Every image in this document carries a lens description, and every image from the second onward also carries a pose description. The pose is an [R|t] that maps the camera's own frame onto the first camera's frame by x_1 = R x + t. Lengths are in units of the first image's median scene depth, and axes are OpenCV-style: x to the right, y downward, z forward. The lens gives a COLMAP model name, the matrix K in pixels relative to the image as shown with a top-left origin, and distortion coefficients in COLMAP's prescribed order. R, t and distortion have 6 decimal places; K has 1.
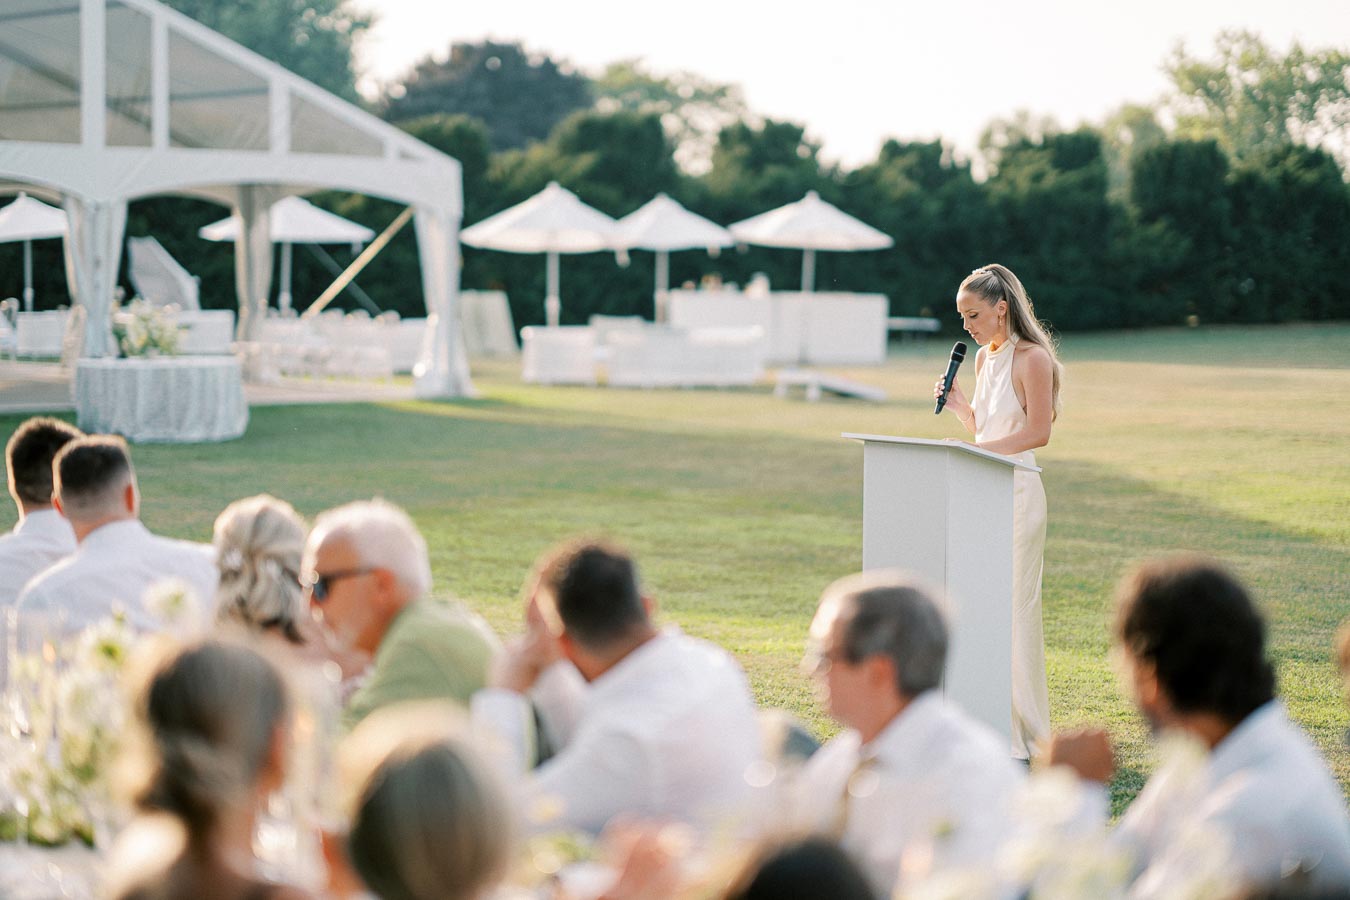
lens RADIAL K [[3131.3, 0, 674.5], [0, 3131.3, 450.9], [0, 0, 1]] dist [0.068672, 0.000000]
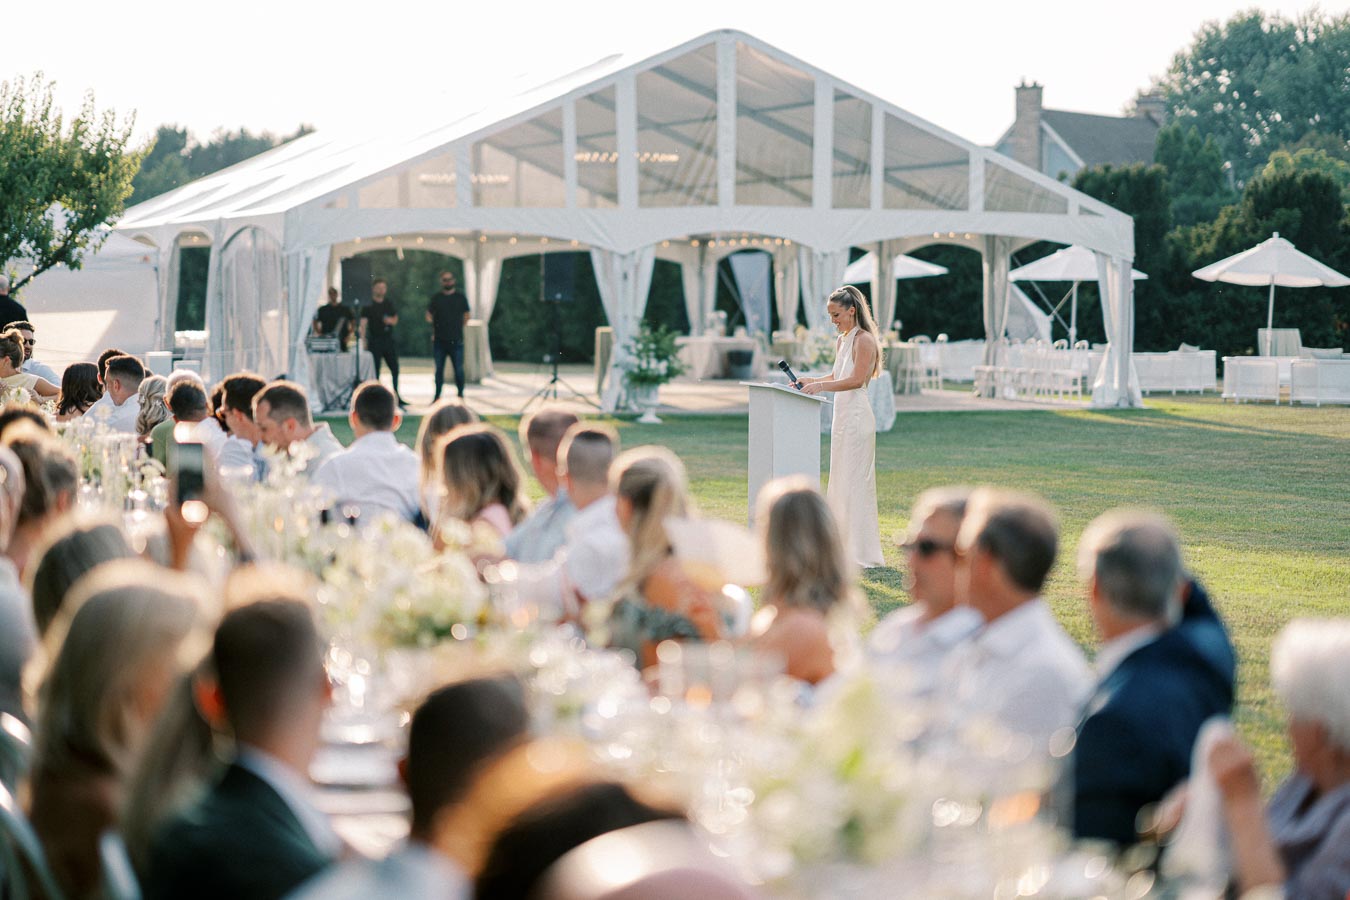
lens RADIAL K [[3131.3, 0, 731.3], [0, 3131.3, 472.5], [0, 0, 1]] dist [0.068672, 0.000000]
pose [[0.944735, 0.018358, -0.327321, 0.193774], [-0.020615, 0.999782, -0.003428, 0.015582], [0.327186, 0.009986, 0.944907, -0.213454]]
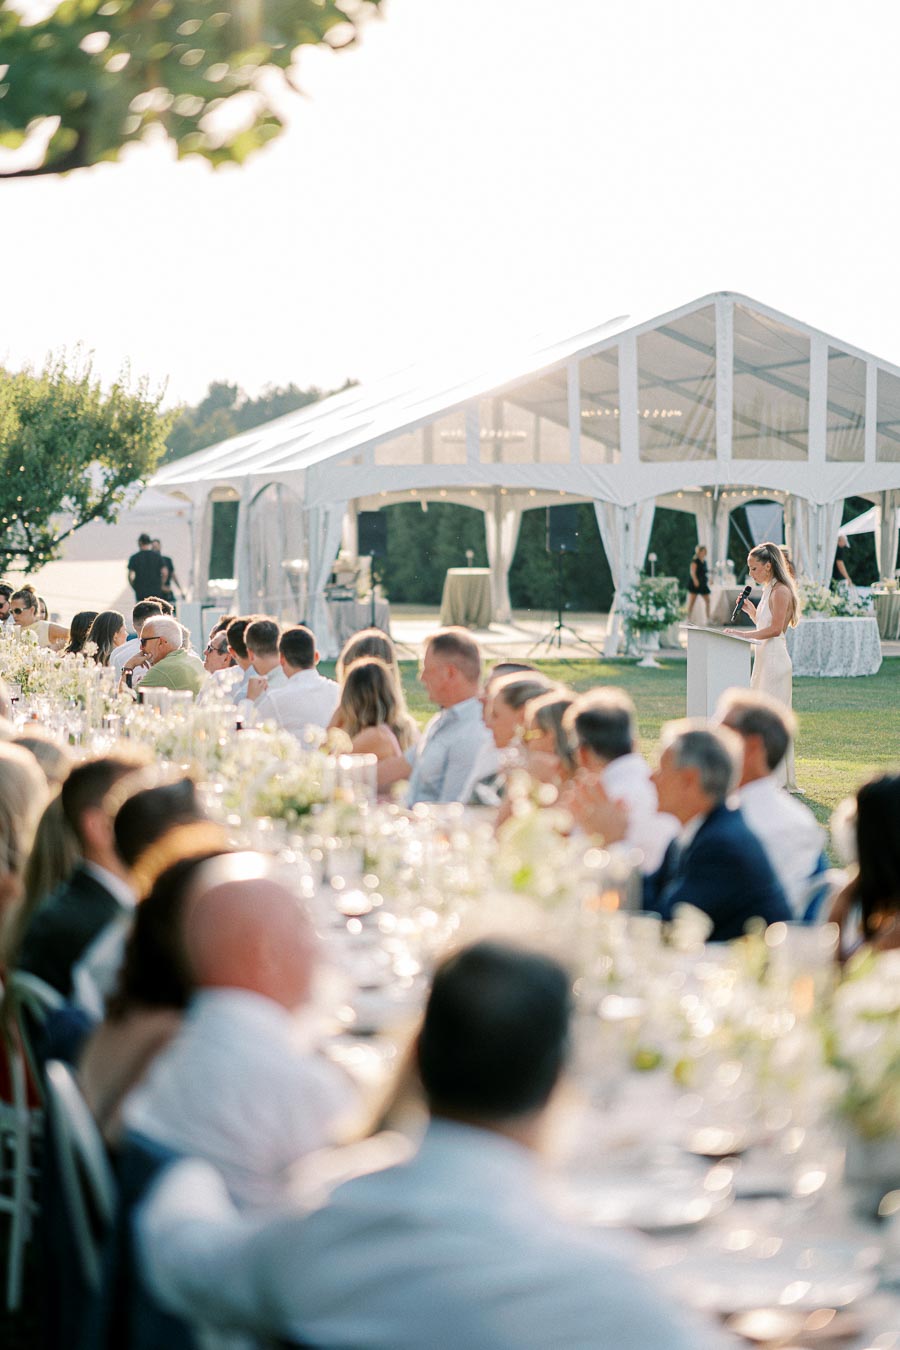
lens RADIAL K [[3131.3, 0, 448.9], [0, 3131.3, 672.7], [0, 0, 1]] dist [0.068672, 0.000000]
pose [[0.904851, 0.014211, -0.425491, 0.233694], [-0.023477, 0.999588, -0.016540, 0.018074], [0.425081, 0.024955, 0.904811, -0.262881]]
